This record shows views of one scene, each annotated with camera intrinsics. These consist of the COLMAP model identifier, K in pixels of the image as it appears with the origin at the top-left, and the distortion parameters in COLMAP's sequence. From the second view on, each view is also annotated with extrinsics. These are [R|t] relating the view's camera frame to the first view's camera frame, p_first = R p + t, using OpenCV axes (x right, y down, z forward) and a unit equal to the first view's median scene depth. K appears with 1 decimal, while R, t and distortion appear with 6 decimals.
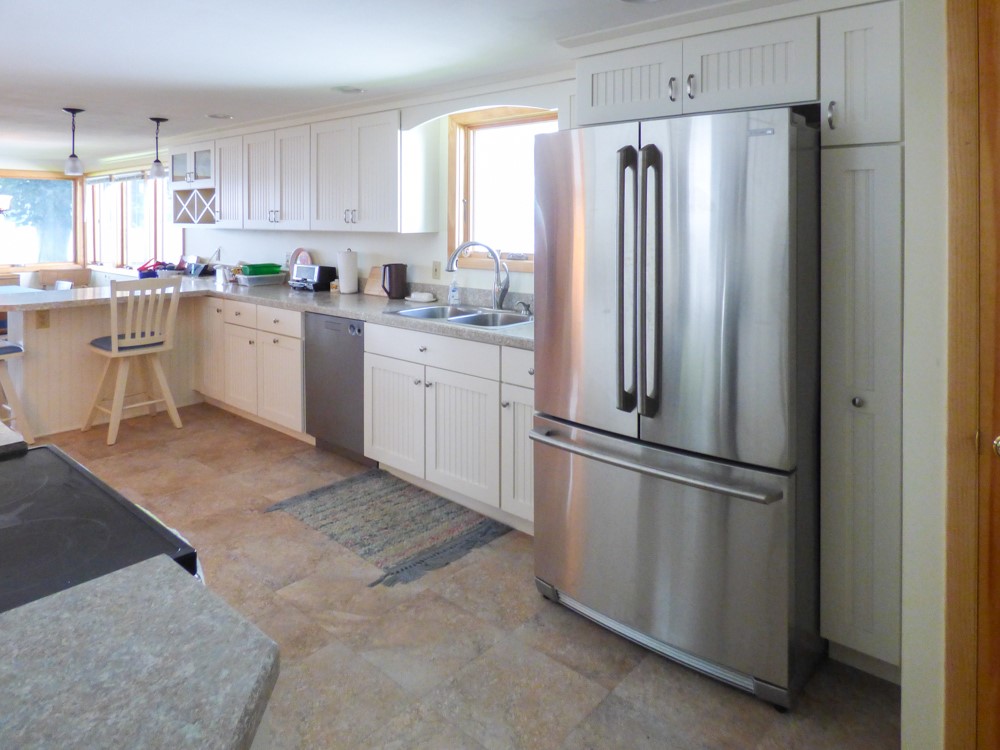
lens RADIAL K [[622.7, 0, 500.0], [0, 622.7, 375.0], [0, 0, 1]] dist [-0.000879, -0.015672]
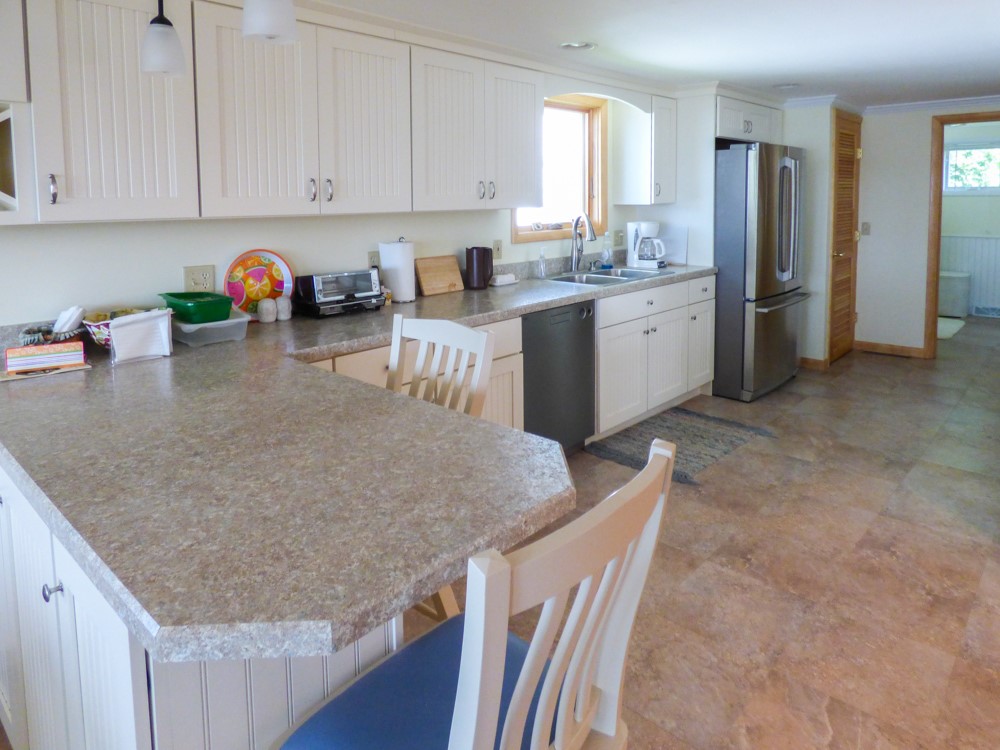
lens RADIAL K [[622.7, 0, 500.0], [0, 622.7, 375.0], [0, 0, 1]] dist [-0.000879, -0.015672]
pose [[0.041431, -0.278267, 0.959610, -1.016191], [0.254314, 0.931739, 0.259205, -0.227550], [-0.966234, 0.233304, 0.109370, 0.919075]]
